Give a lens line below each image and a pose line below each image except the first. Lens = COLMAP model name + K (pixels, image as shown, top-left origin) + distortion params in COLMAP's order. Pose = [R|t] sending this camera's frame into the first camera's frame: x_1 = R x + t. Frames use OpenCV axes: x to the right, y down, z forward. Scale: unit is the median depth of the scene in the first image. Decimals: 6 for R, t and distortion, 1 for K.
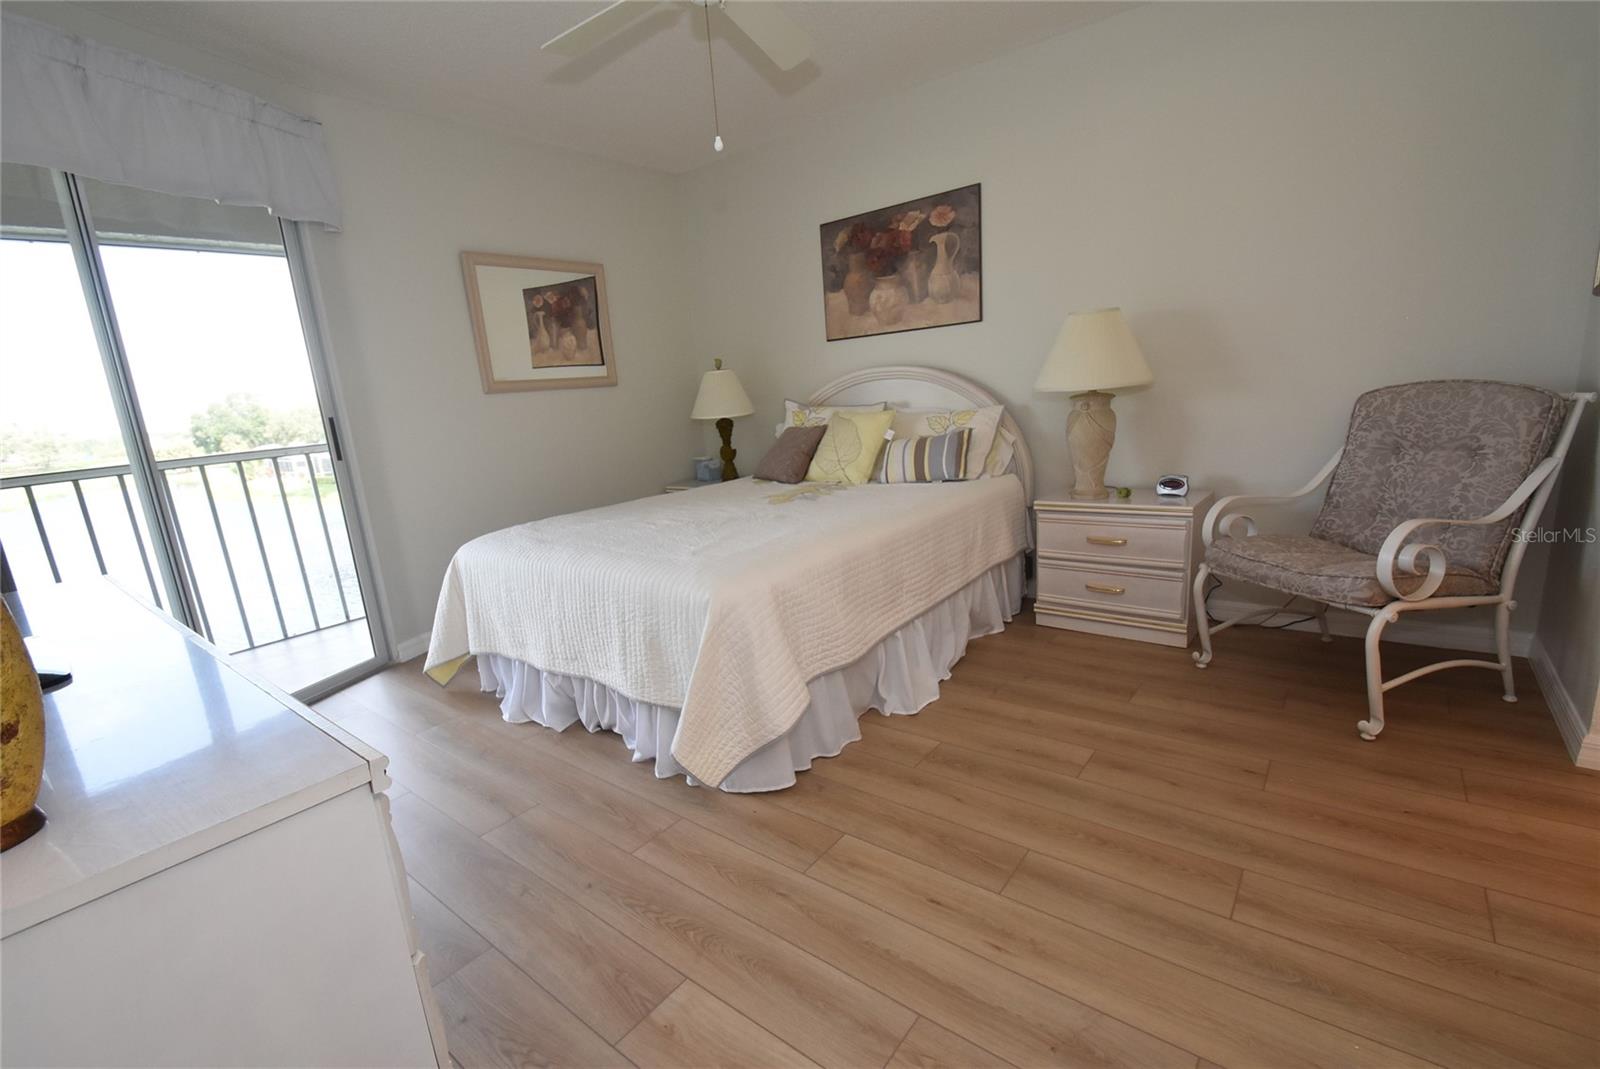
lens RADIAL K [[706.0, 0, 790.8], [0, 706.0, 551.6], [0, 0, 1]] dist [0.019235, -0.019737]
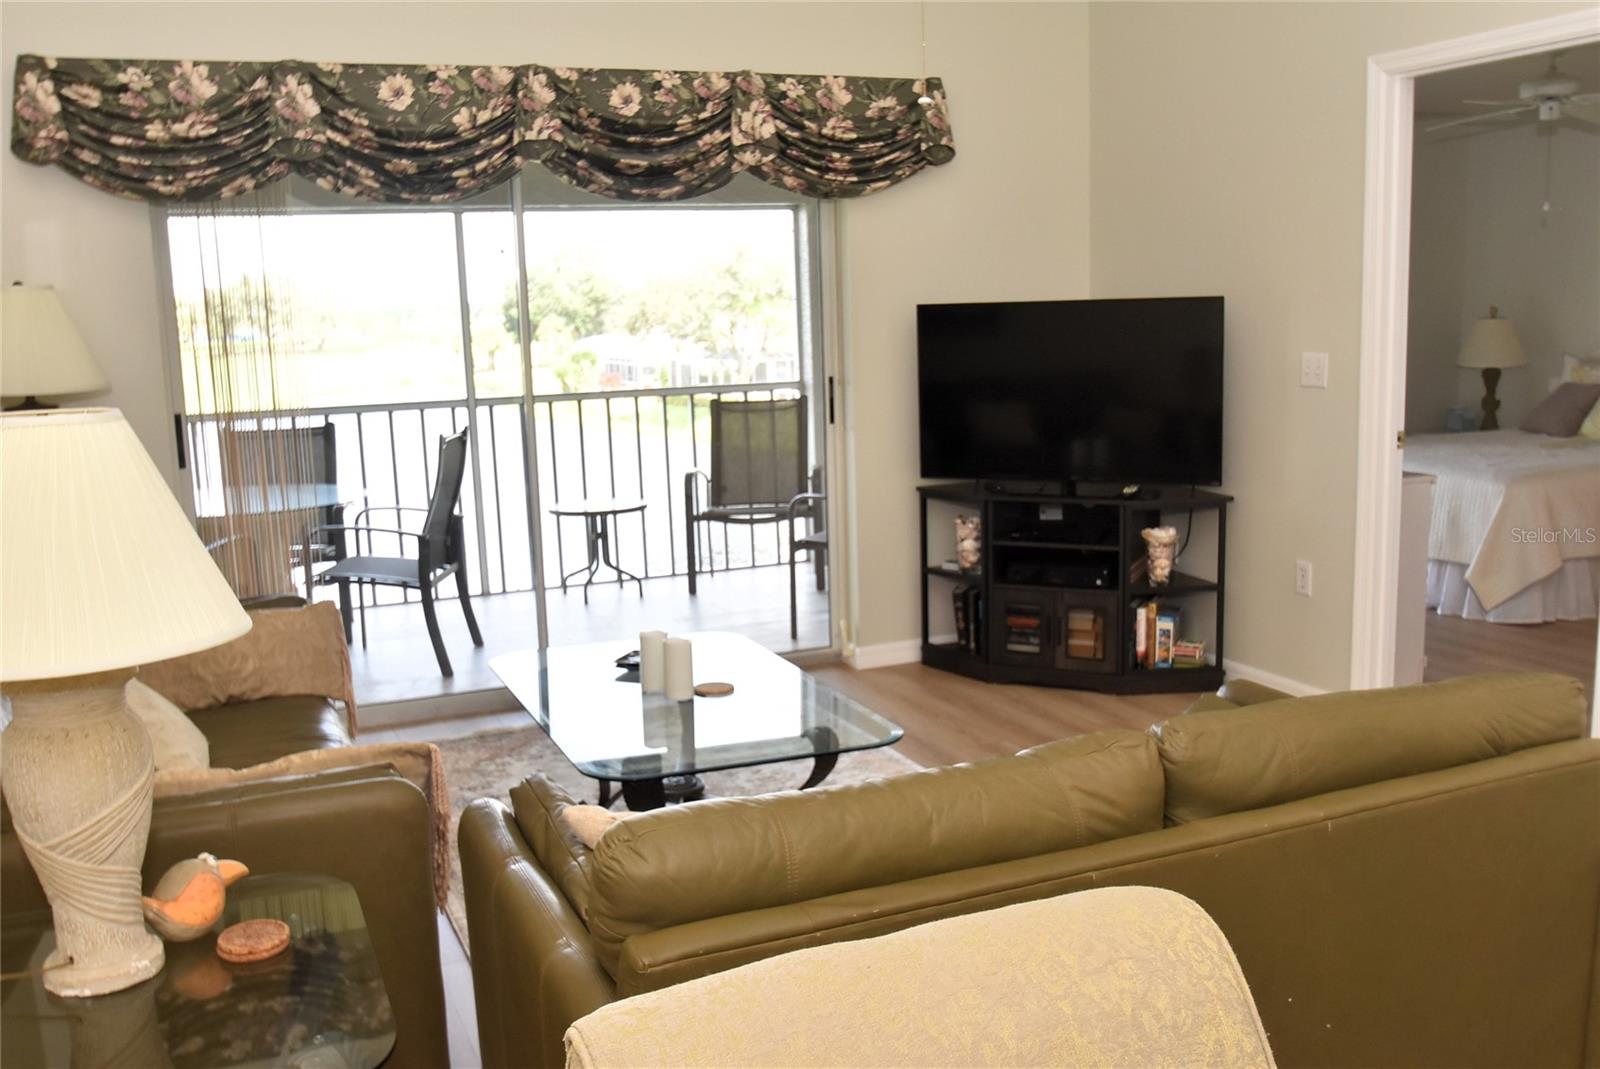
lens RADIAL K [[1427.5, 0, 794.4], [0, 1427.5, 573.2], [0, 0, 1]] dist [-0.063414, 0.011153]
pose [[0.881706, 0.134299, -0.452281, -0.034068], [-0.139614, 0.989966, 0.021785, 0.215647], [0.450669, 0.043937, 0.891609, -1.344293]]
